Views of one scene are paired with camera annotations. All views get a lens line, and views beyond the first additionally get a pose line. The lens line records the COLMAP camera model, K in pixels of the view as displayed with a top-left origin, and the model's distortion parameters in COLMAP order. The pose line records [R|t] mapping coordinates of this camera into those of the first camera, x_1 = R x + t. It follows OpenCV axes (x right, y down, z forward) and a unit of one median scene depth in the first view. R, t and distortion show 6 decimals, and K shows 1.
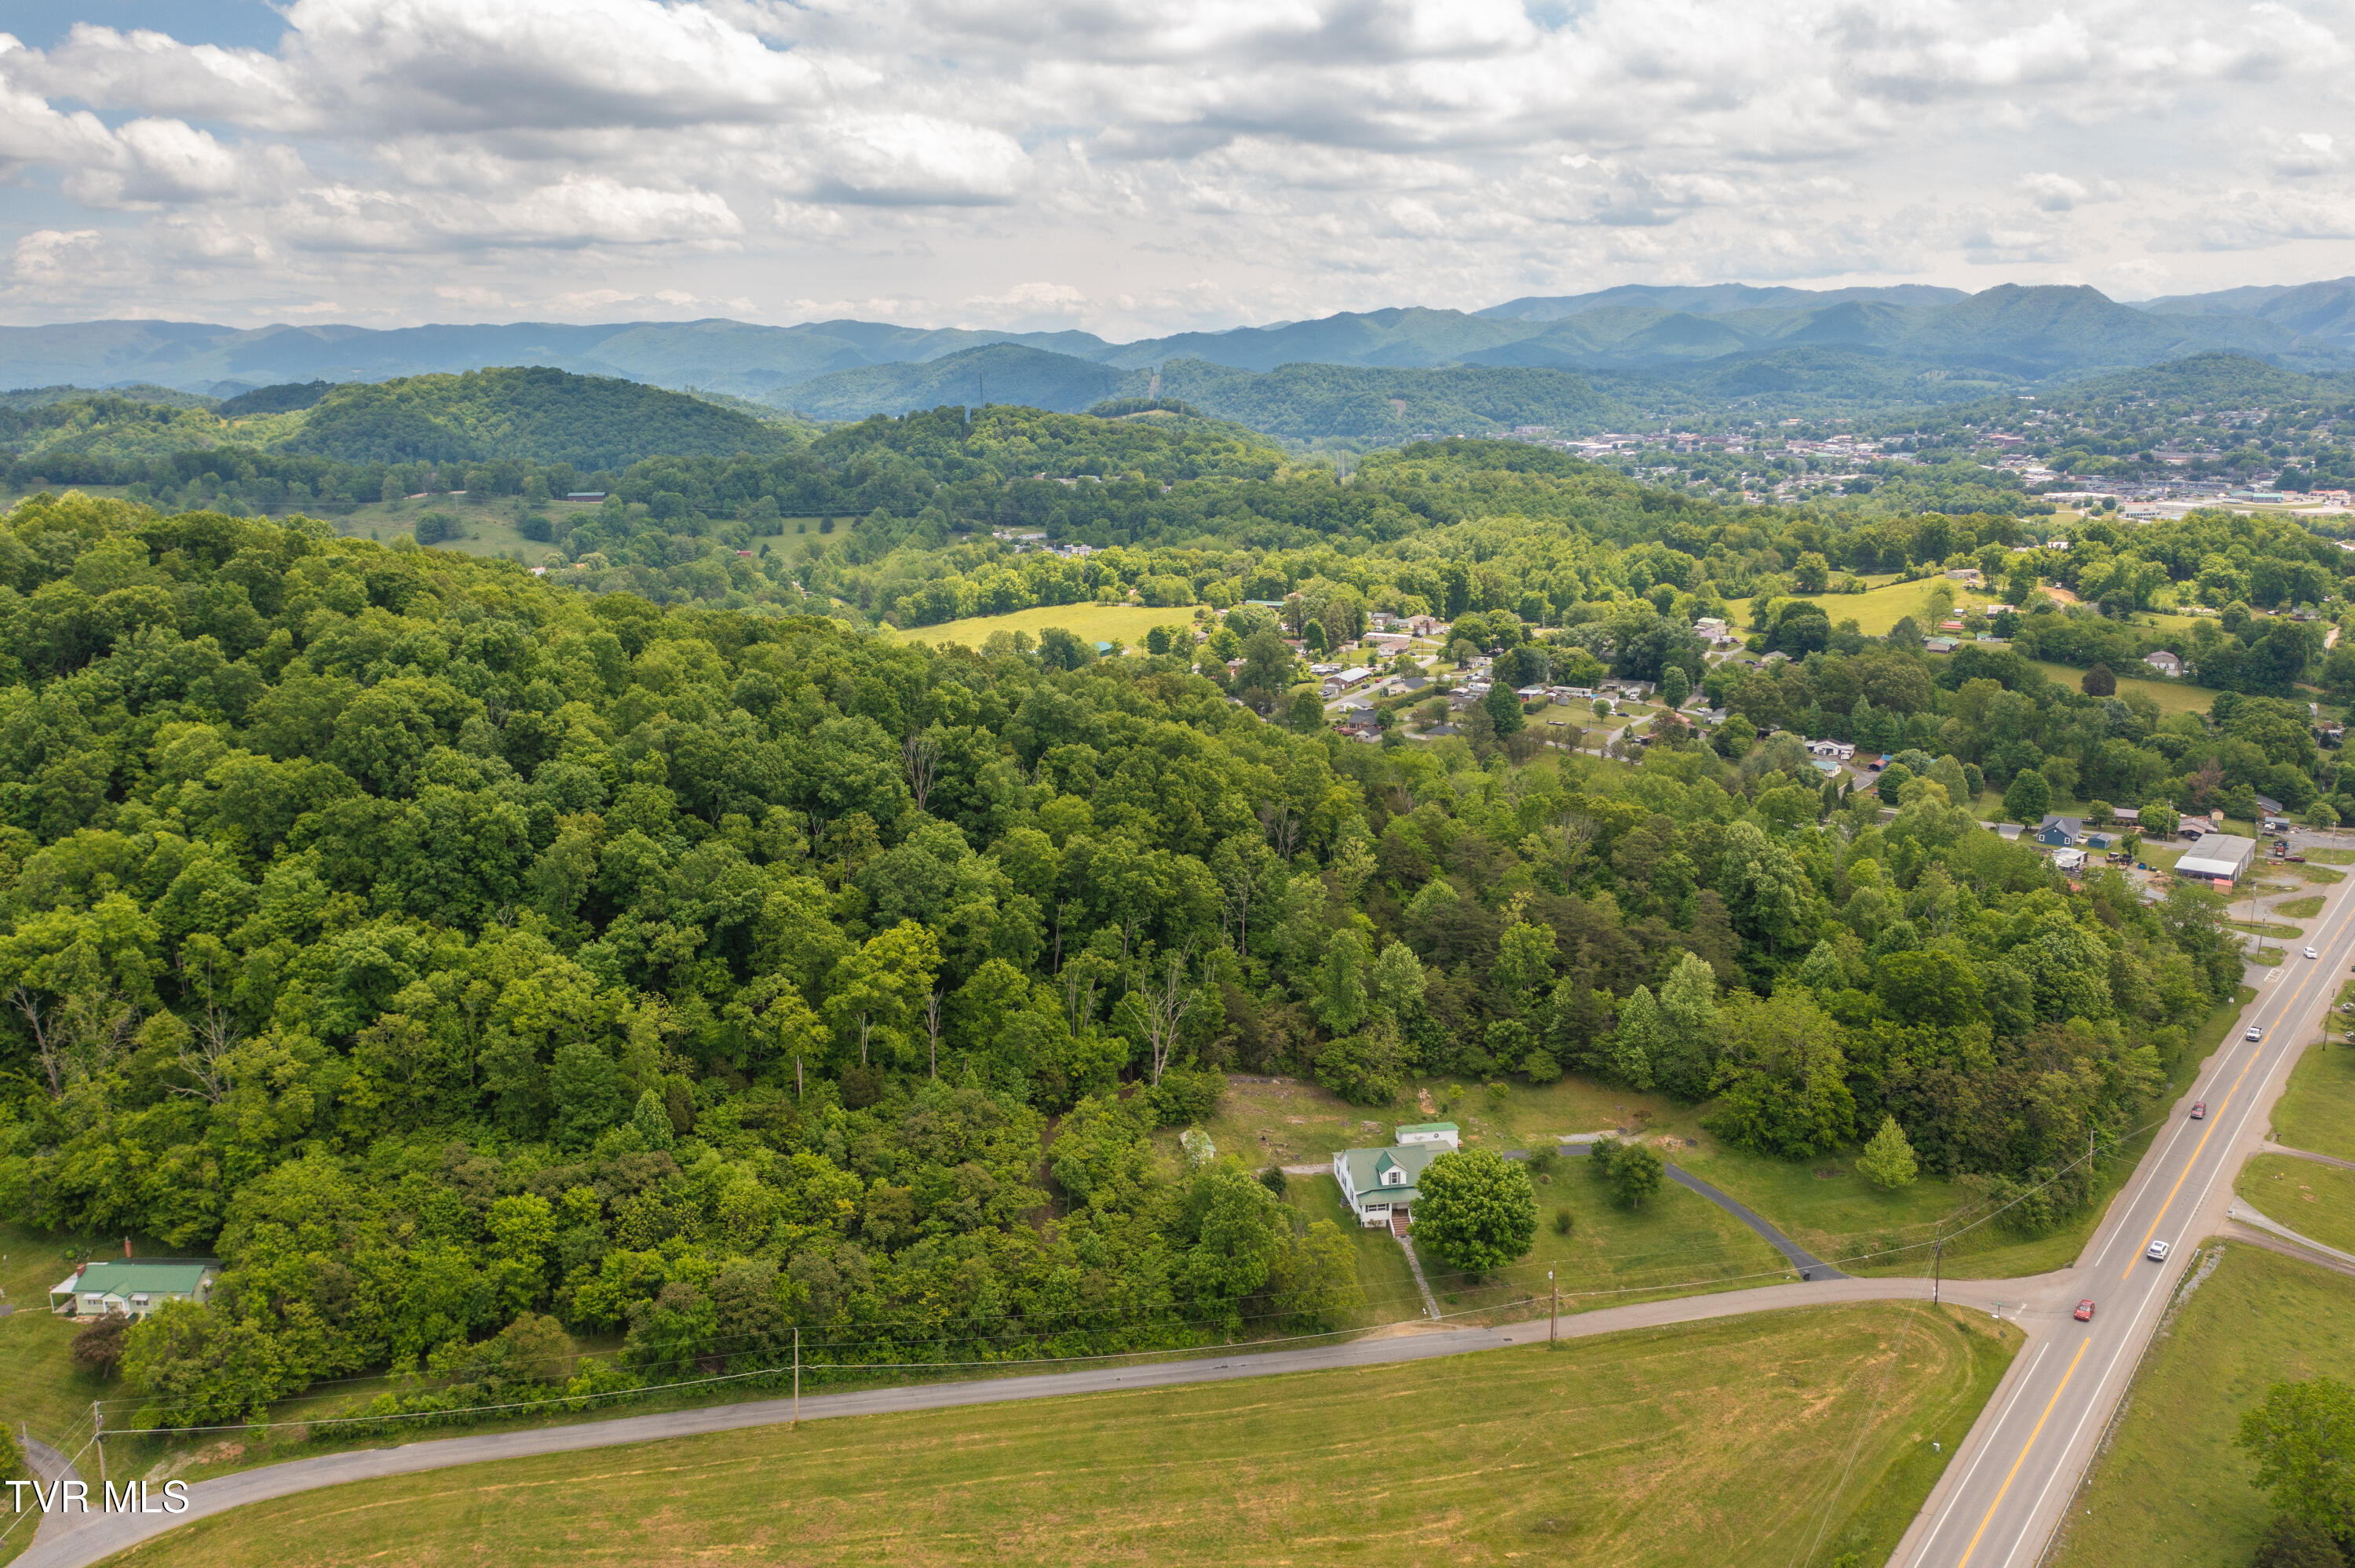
lens RADIAL K [[1888.9, 0, 1183.2], [0, 1888.9, 798.5], [0, 0, 1]] dist [-0.008814, 0.014398]
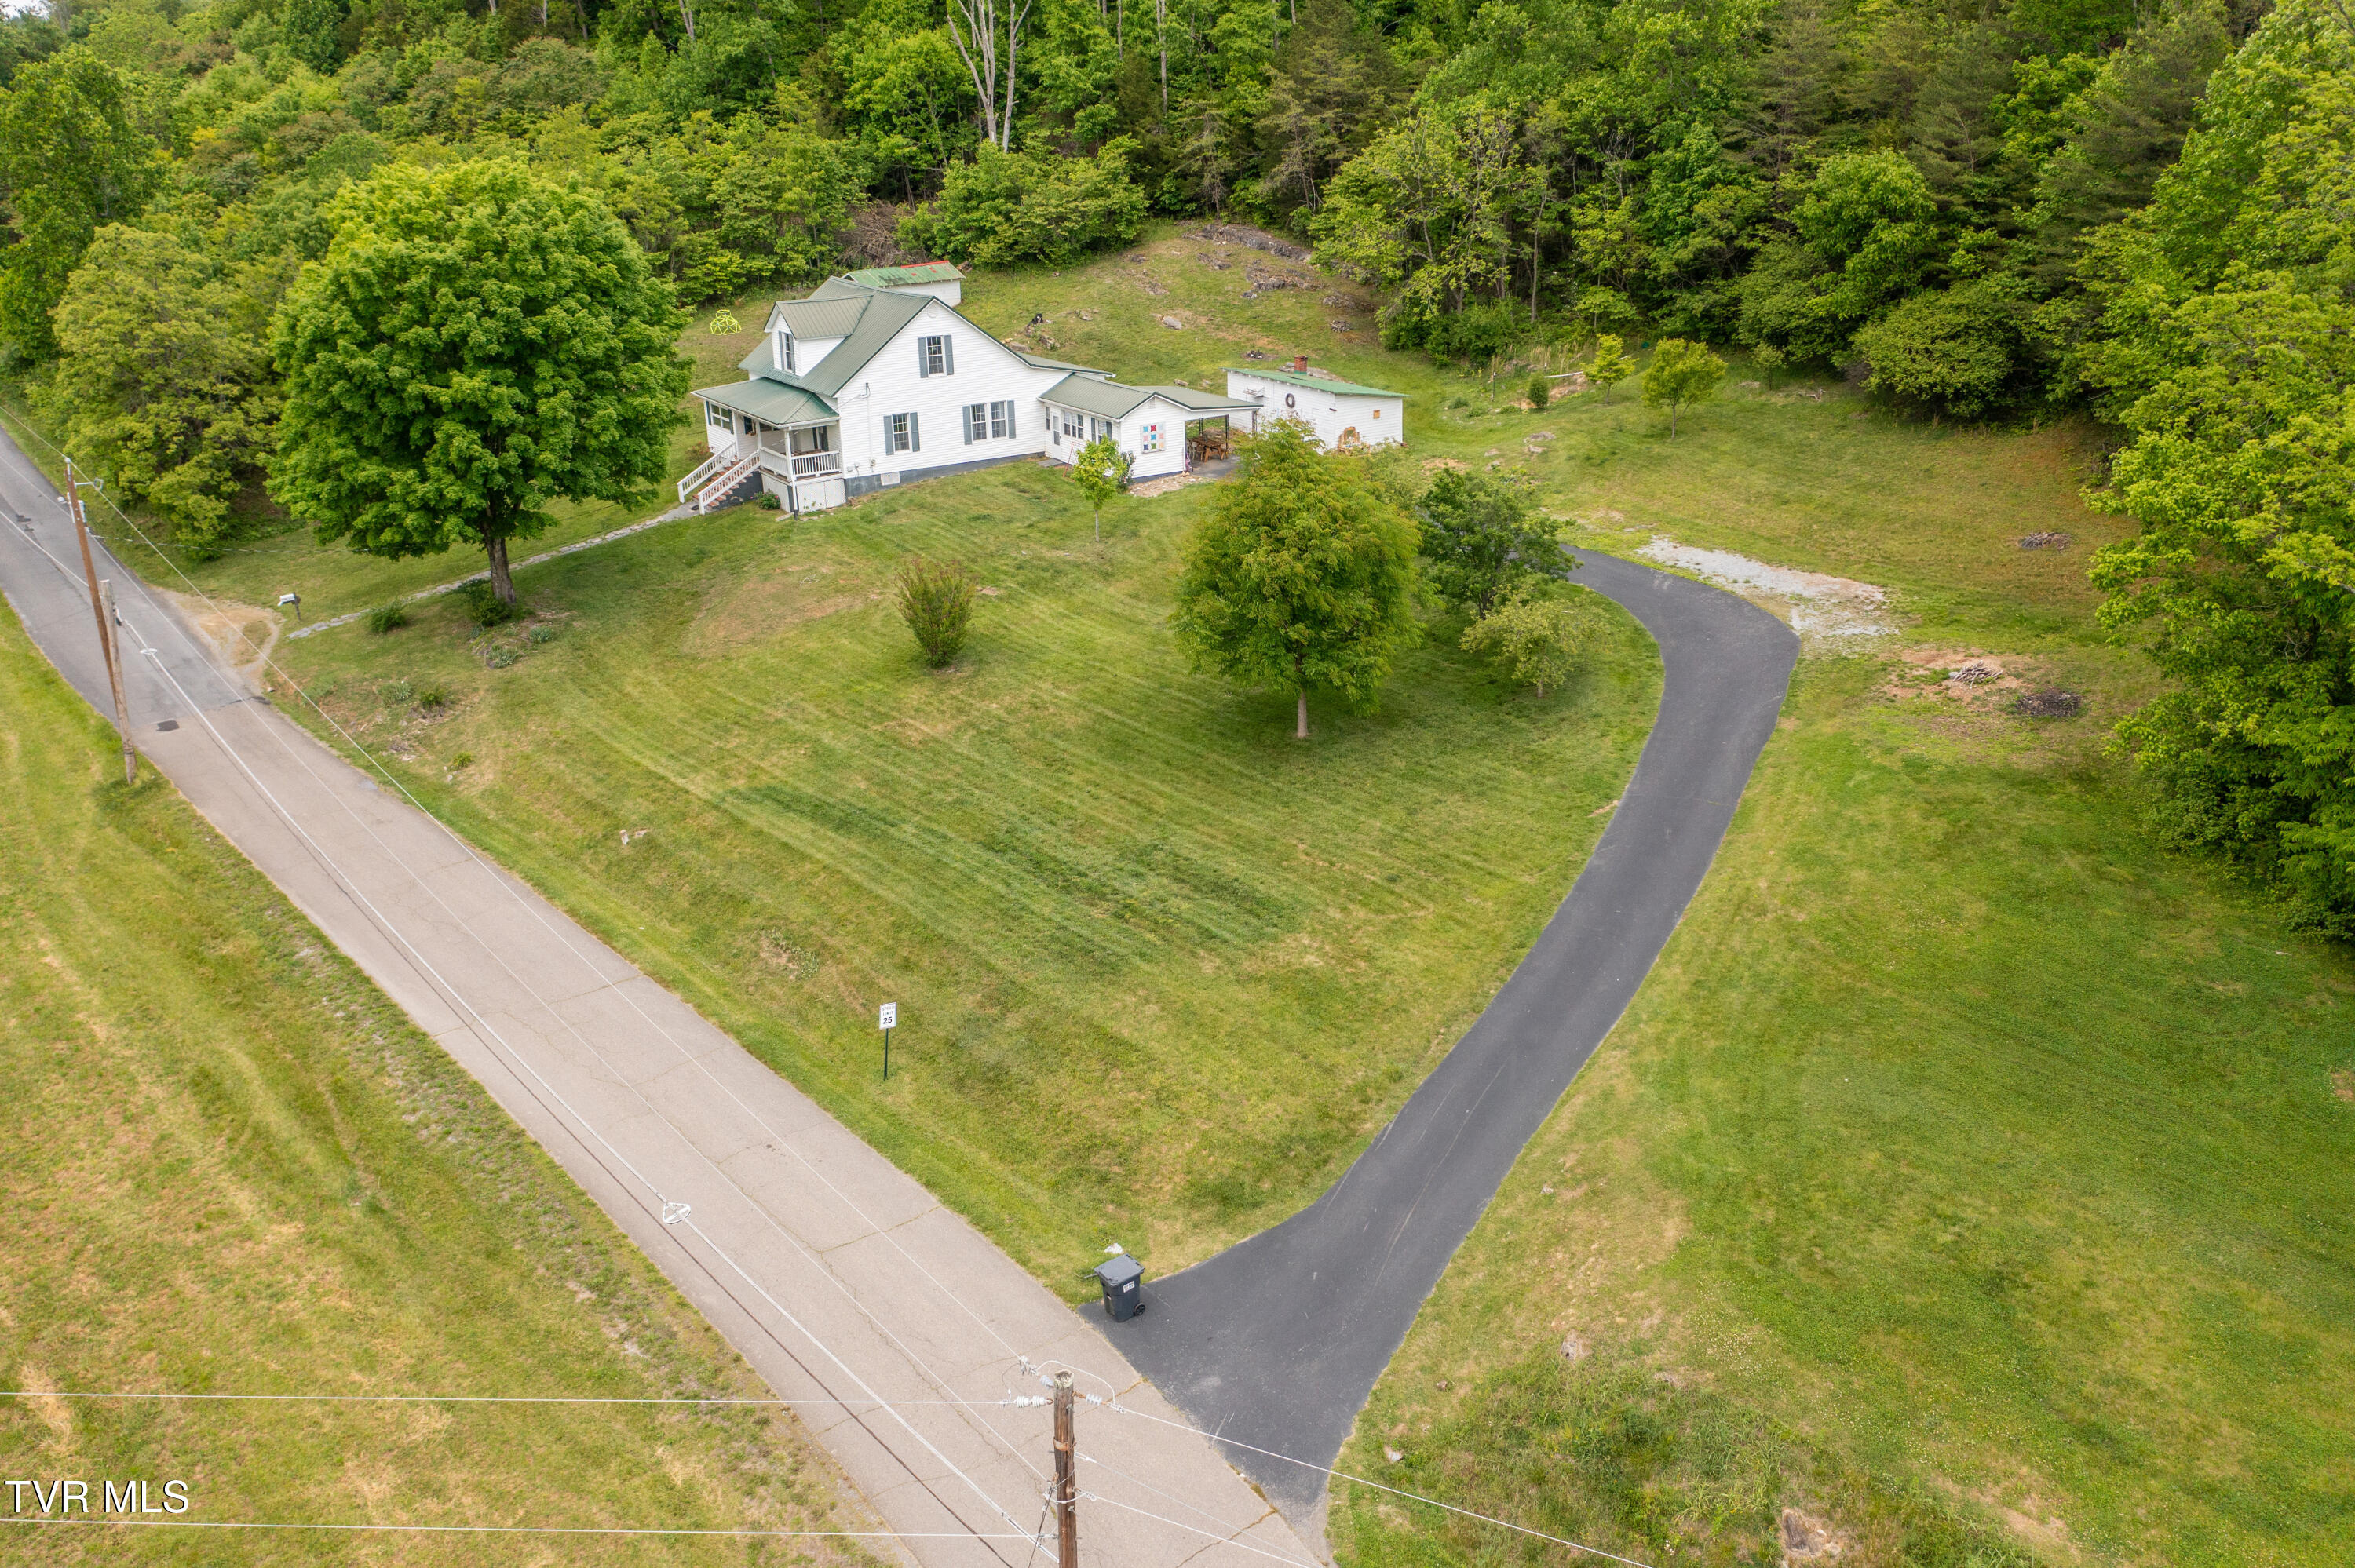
lens RADIAL K [[1888.9, 0, 1175.1], [0, 1888.9, 759.4], [0, 0, 1]] dist [-0.008814, 0.014398]
pose [[0.400198, 0.320066, -0.858719, 0.389786], [-0.187829, 0.945783, 0.264981, 0.149035], [0.896974, 0.055247, 0.438618, 0.812553]]
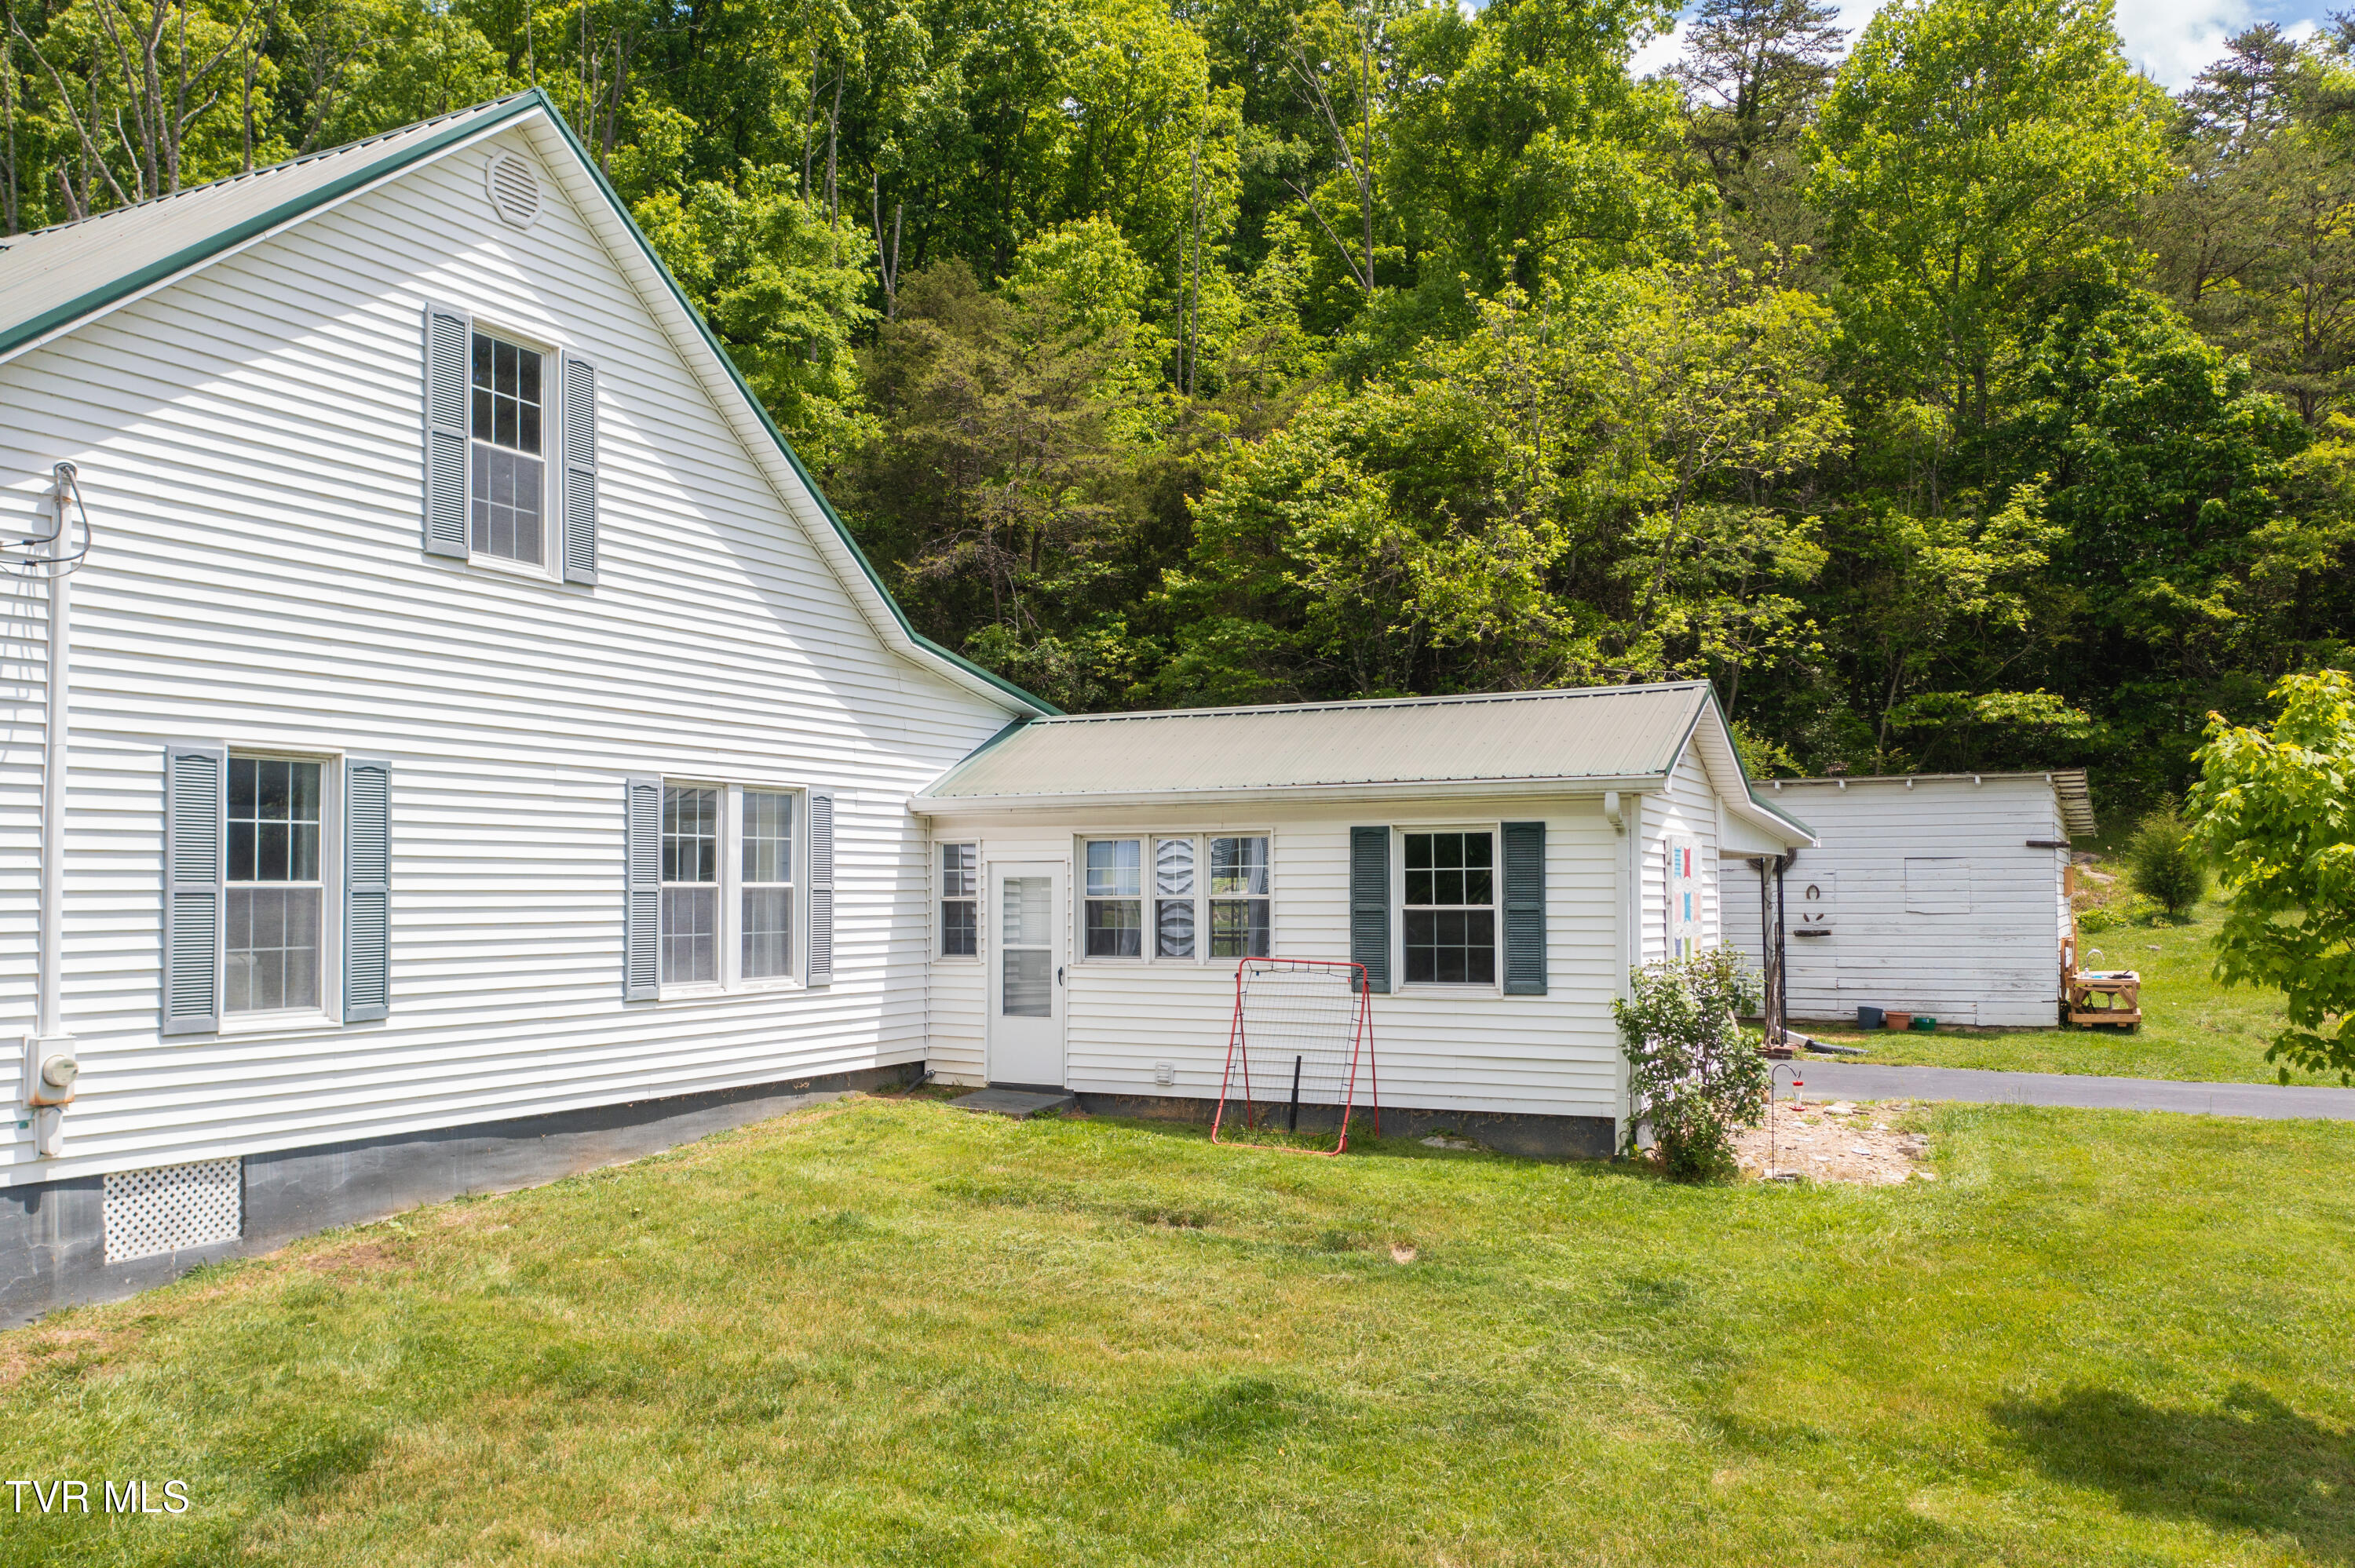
lens RADIAL K [[1888.9, 0, 1180.9], [0, 1888.9, 847.8], [0, 0, 1]] dist [-0.008814, 0.014398]
pose [[0.808181, -0.006517, -0.588899, 0.154512], [-0.135454, 0.971075, -0.196638, 0.189987], [0.573146, 0.238687, 0.783921, 0.876199]]
